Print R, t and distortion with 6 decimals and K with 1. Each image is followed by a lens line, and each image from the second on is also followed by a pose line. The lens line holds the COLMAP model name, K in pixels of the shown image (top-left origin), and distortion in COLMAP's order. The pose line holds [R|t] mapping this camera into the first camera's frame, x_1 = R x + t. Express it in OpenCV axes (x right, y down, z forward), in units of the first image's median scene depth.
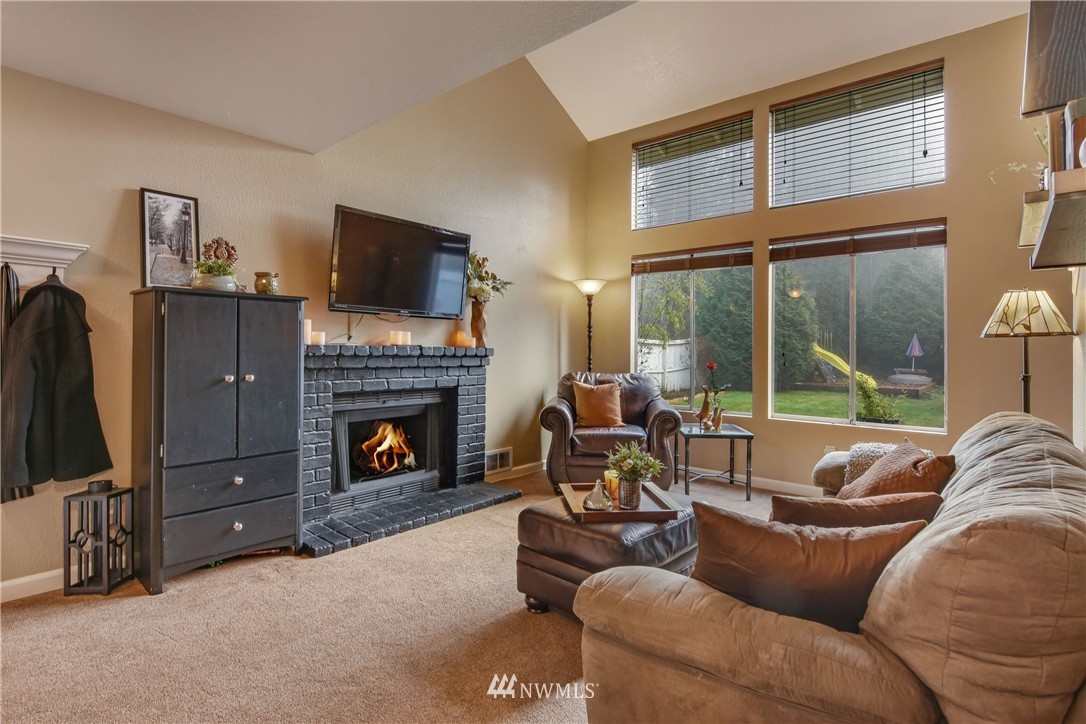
lens RADIAL K [[539.6, 0, 534.0], [0, 539.6, 340.7], [0, 0, 1]] dist [-0.011267, -0.003077]
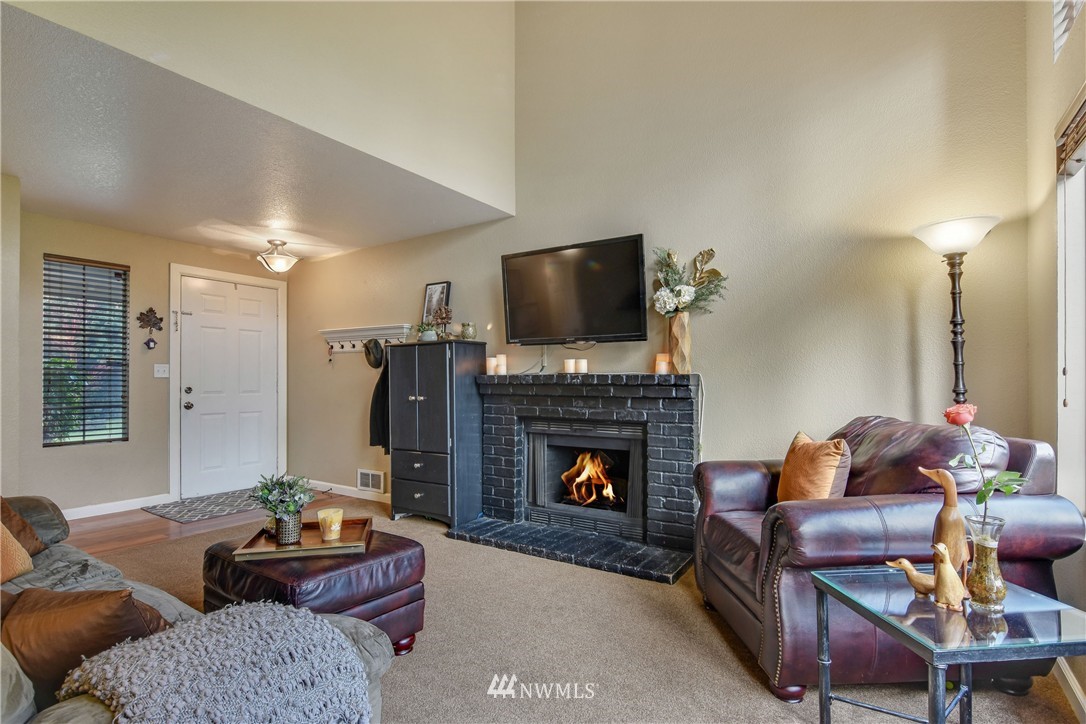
lens RADIAL K [[539.6, 0, 536.1], [0, 539.6, 373.7], [0, 0, 1]] dist [-0.011267, -0.003077]
pose [[0.128332, -0.018110, -0.991566, 0.662958], [0.026051, 0.999550, -0.014884, 0.020536], [0.991389, -0.023921, 0.128746, 0.747056]]
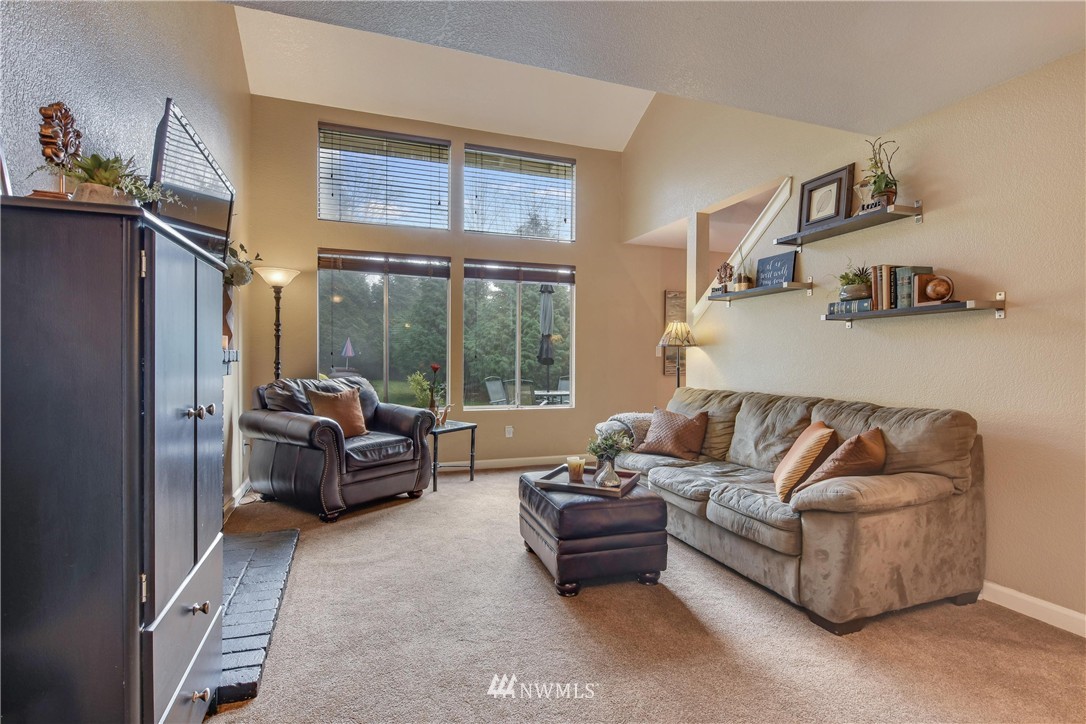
lens RADIAL K [[532.7, 0, 547.0], [0, 532.7, 360.6], [0, 0, 1]] dist [-0.017836, -0.000382]
pose [[0.469760, -0.012264, 0.882709, -0.550241], [-0.019422, 0.999518, 0.024223, 0.002784], [-0.882580, -0.028523, 0.469296, 0.315446]]
